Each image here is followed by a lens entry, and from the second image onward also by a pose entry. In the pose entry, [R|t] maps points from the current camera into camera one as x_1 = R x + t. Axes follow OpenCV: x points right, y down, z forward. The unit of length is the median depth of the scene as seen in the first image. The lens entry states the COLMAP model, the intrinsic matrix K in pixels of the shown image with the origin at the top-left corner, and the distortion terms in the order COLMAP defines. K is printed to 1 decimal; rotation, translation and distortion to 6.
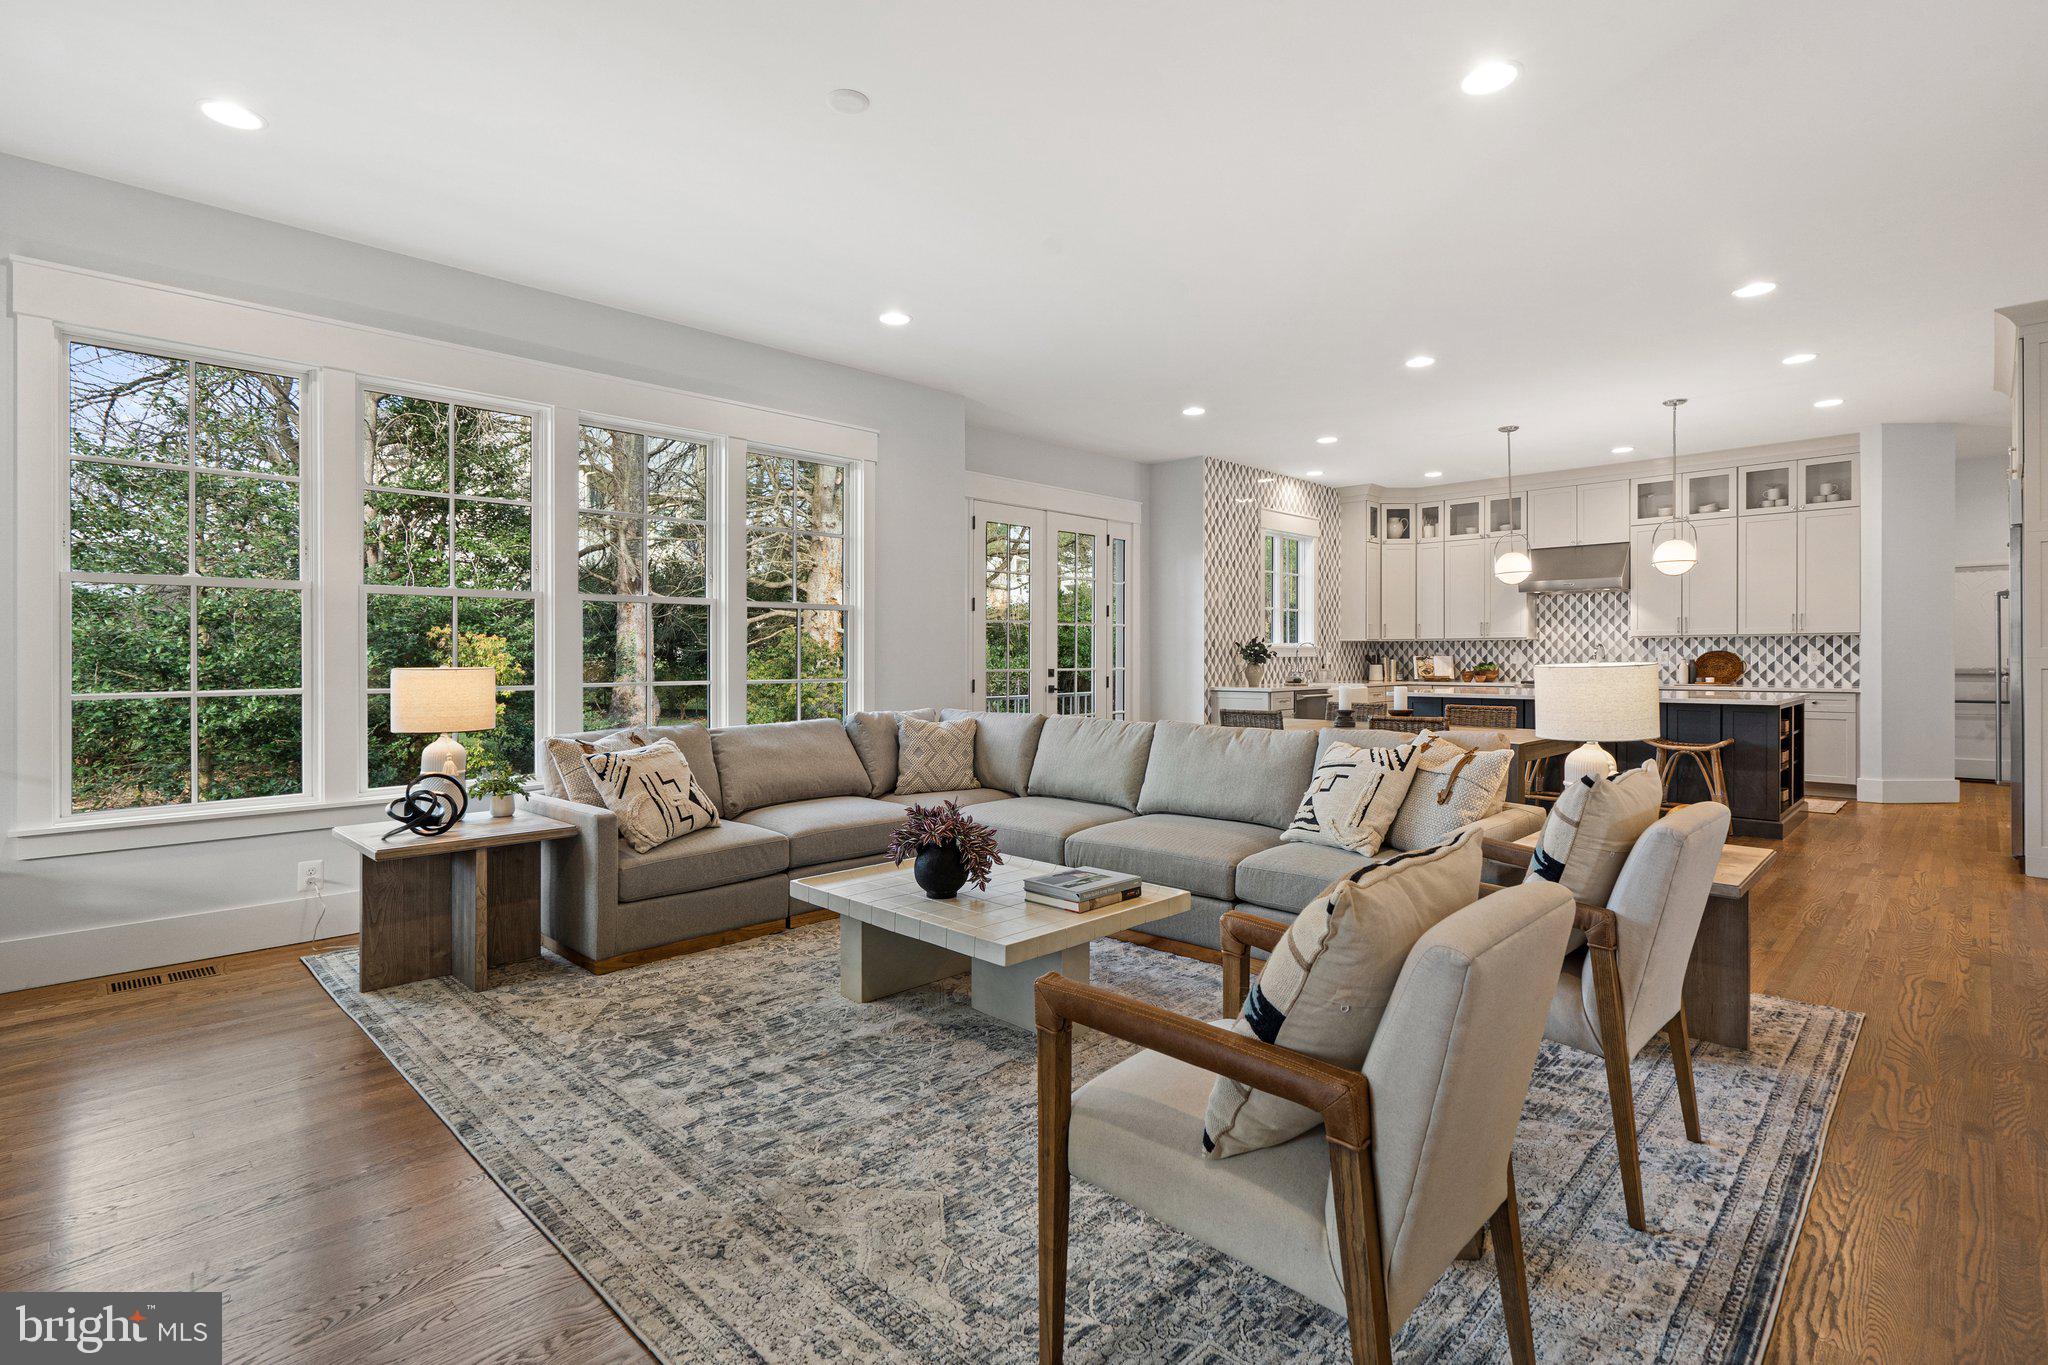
lens RADIAL K [[957.3, 0, 1018.6], [0, 957.3, 679.6], [0, 0, 1]] dist [-0.002025, 0.000366]
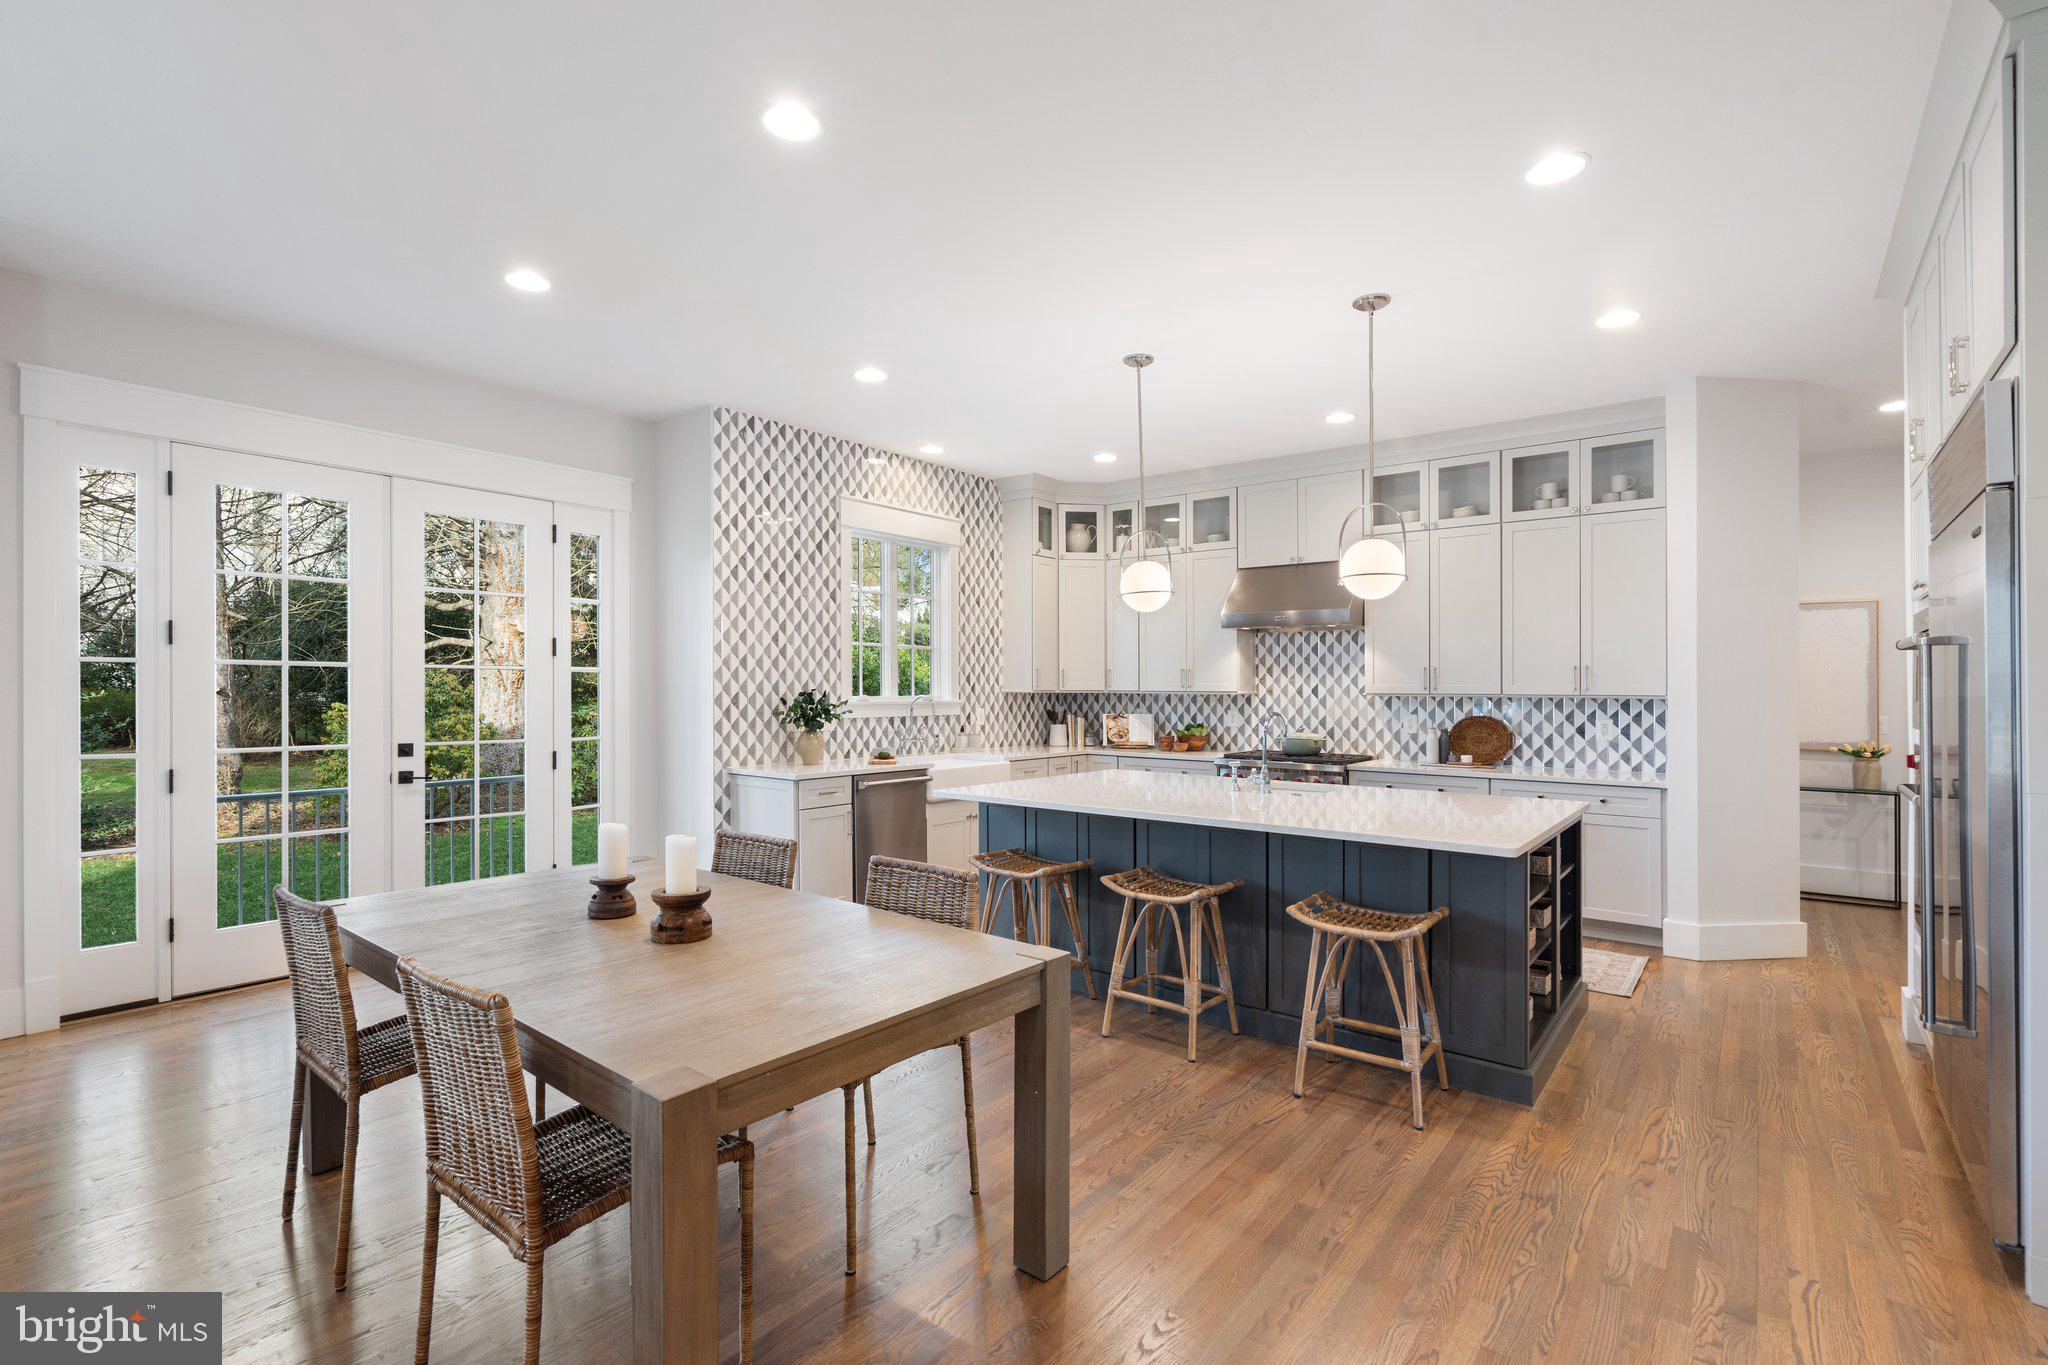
lens RADIAL K [[915.4, 0, 1009.9], [0, 915.4, 693.7], [0, 0, 1]] dist [-0.012365, 0.001159]
pose [[0.995037, 0.008968, 0.099105, 0.320767], [-0.007270, 0.999821, -0.017477, -0.031902], [-0.099244, 0.016670, 0.994923, 0.367399]]
